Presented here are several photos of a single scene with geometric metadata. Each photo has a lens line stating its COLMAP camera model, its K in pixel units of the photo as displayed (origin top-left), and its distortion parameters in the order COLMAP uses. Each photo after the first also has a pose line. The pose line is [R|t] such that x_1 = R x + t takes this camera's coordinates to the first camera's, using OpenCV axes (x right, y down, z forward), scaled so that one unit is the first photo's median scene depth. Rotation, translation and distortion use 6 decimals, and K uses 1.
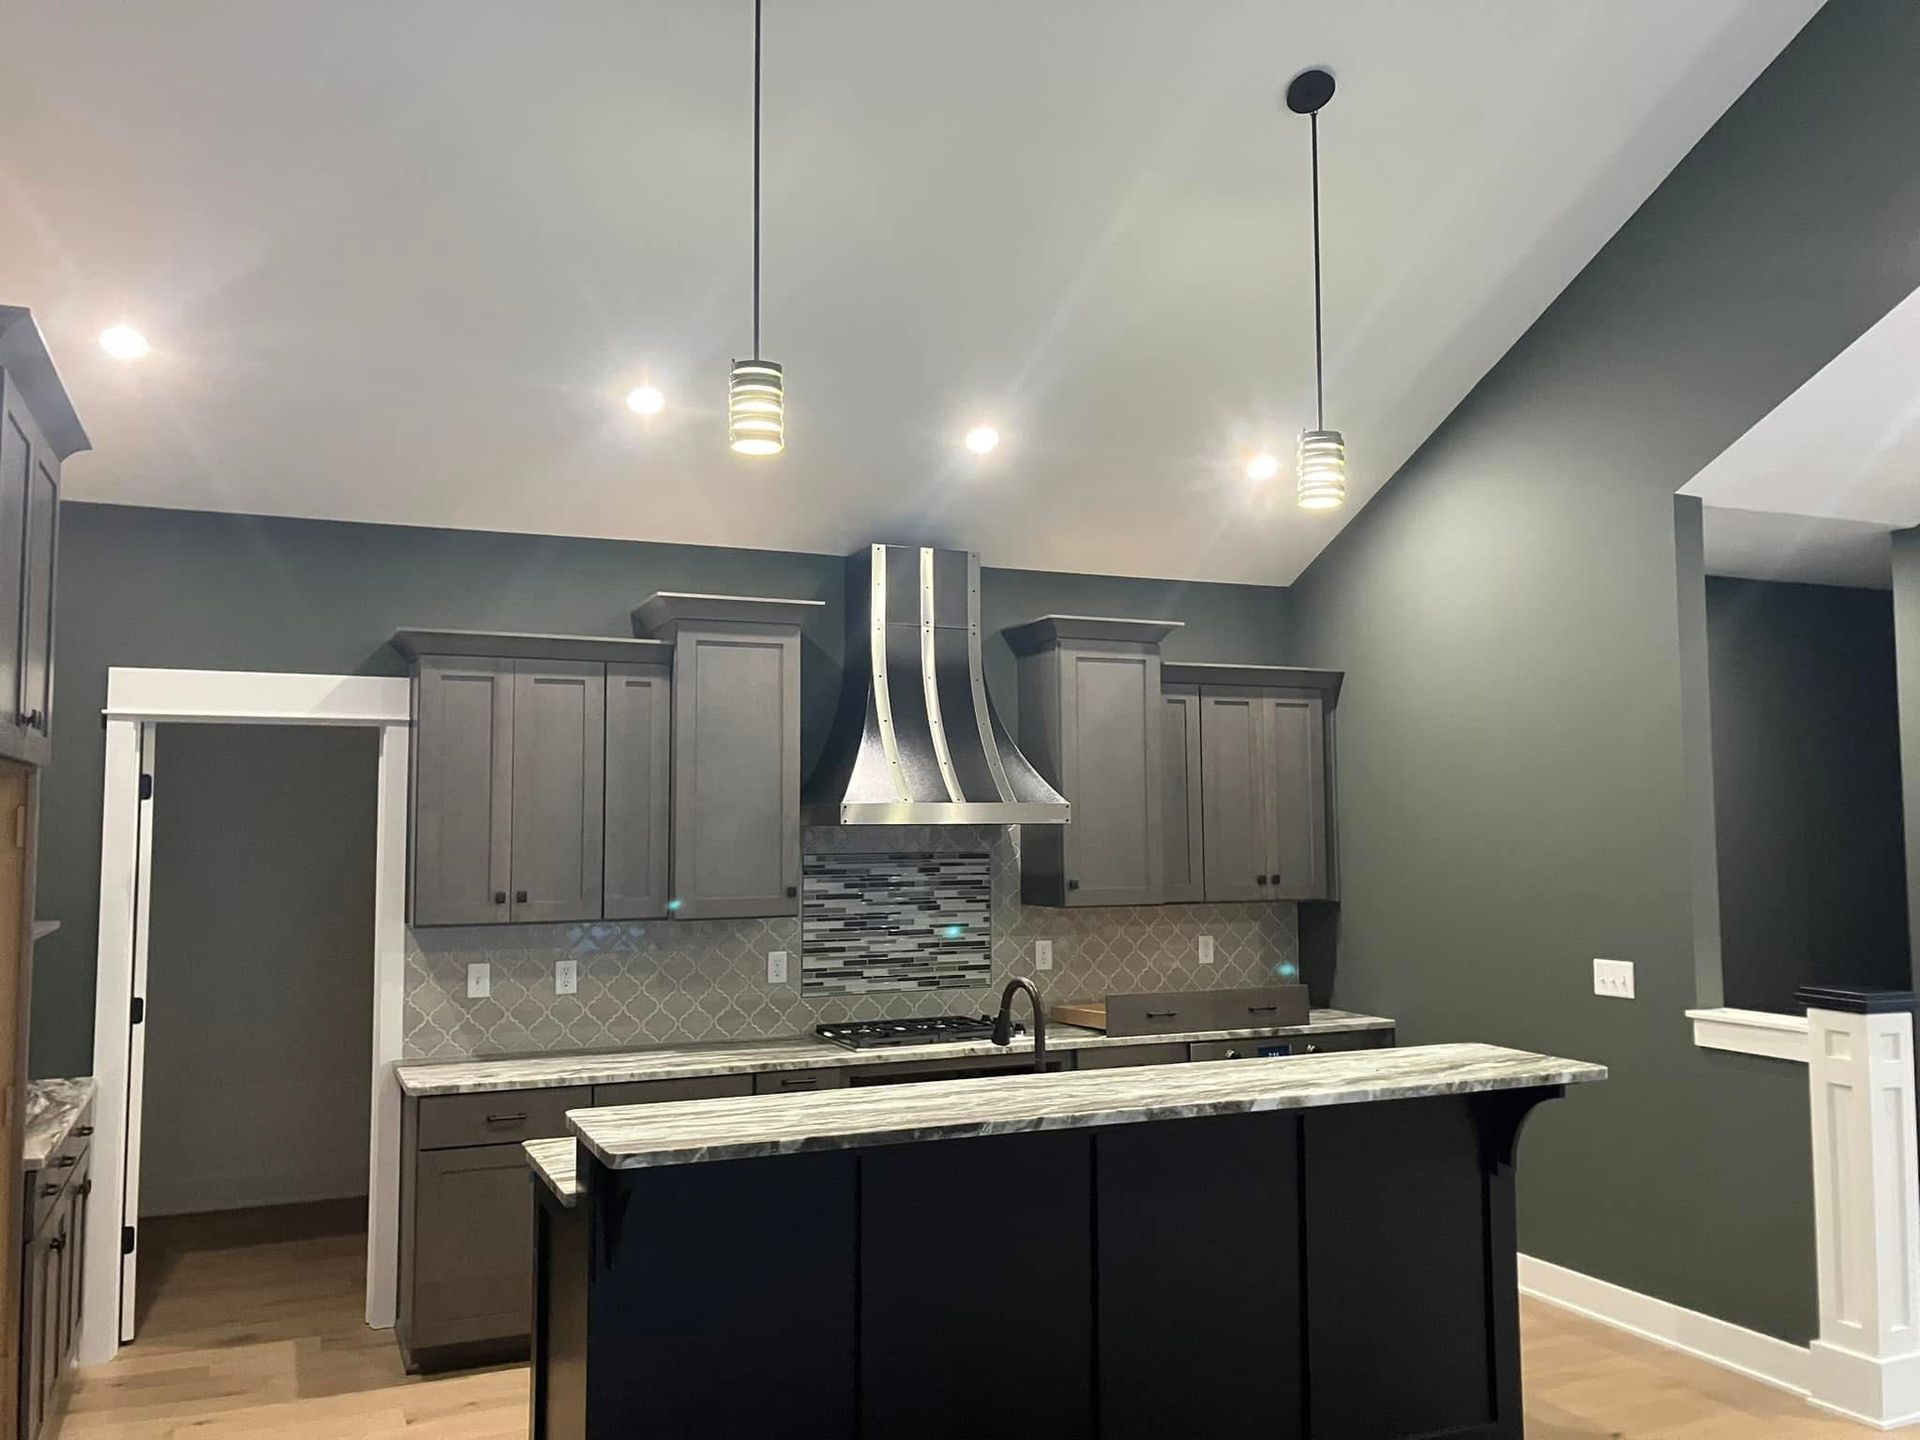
lens RADIAL K [[1566.0, 0, 961.2], [0, 1566.0, 696.5], [0, 0, 1]] dist [0.027292, -0.000426]
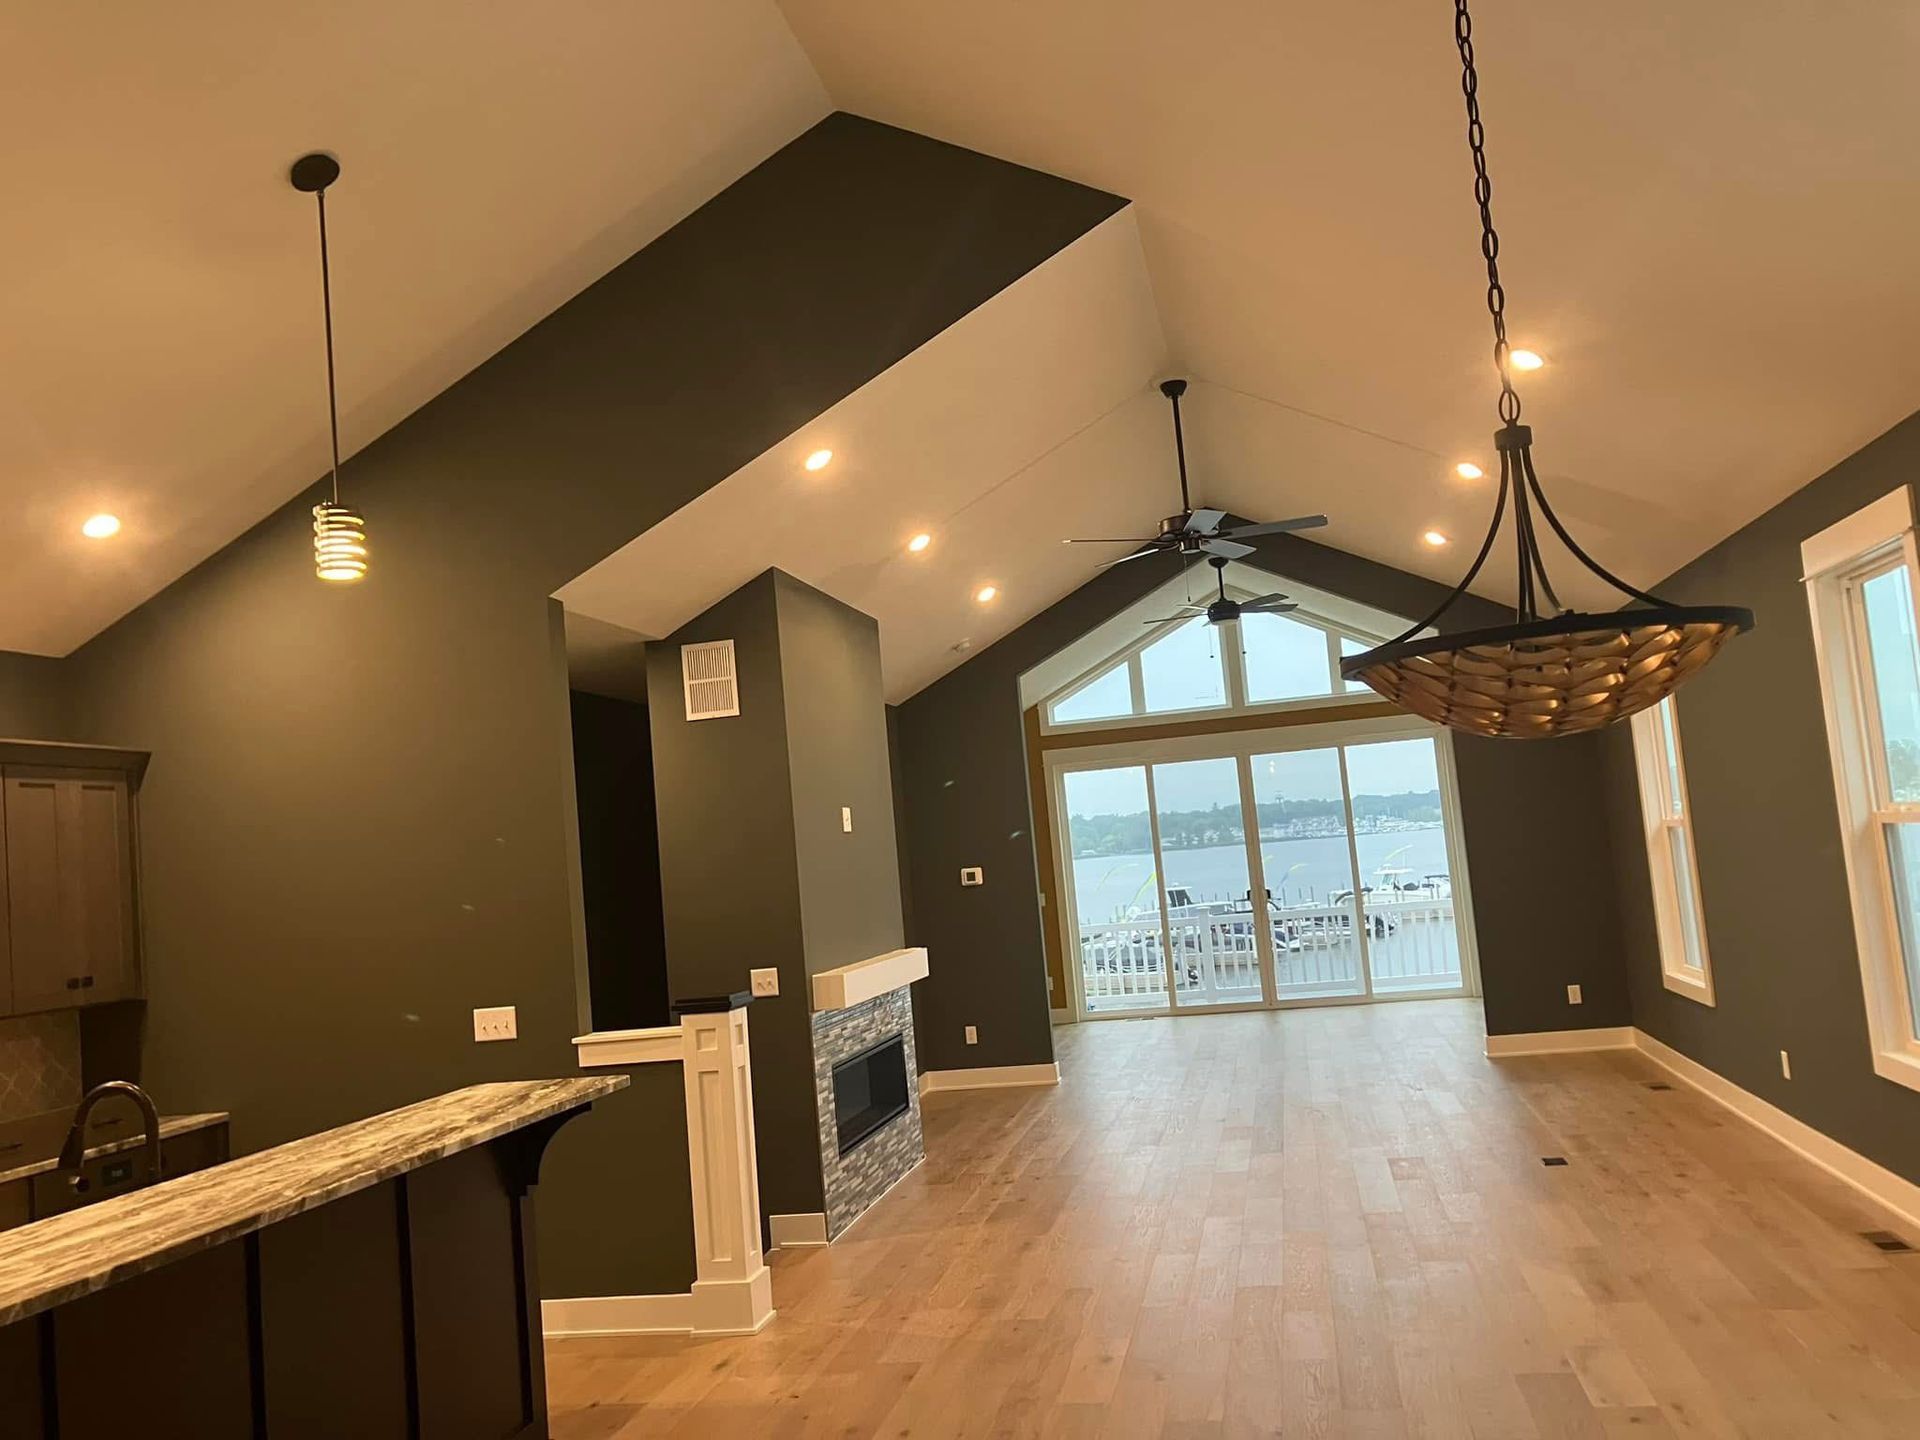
lens RADIAL K [[1598.9, 0, 922.2], [0, 1598.9, 685.2], [0, 0, 1]] dist [0.021336, -0.011970]
pose [[0.590721, 0.042915, 0.805733, -0.370711], [0.018505, 0.997601, -0.066701, 0.024435], [-0.806663, 0.054312, 0.588510, 0.086757]]
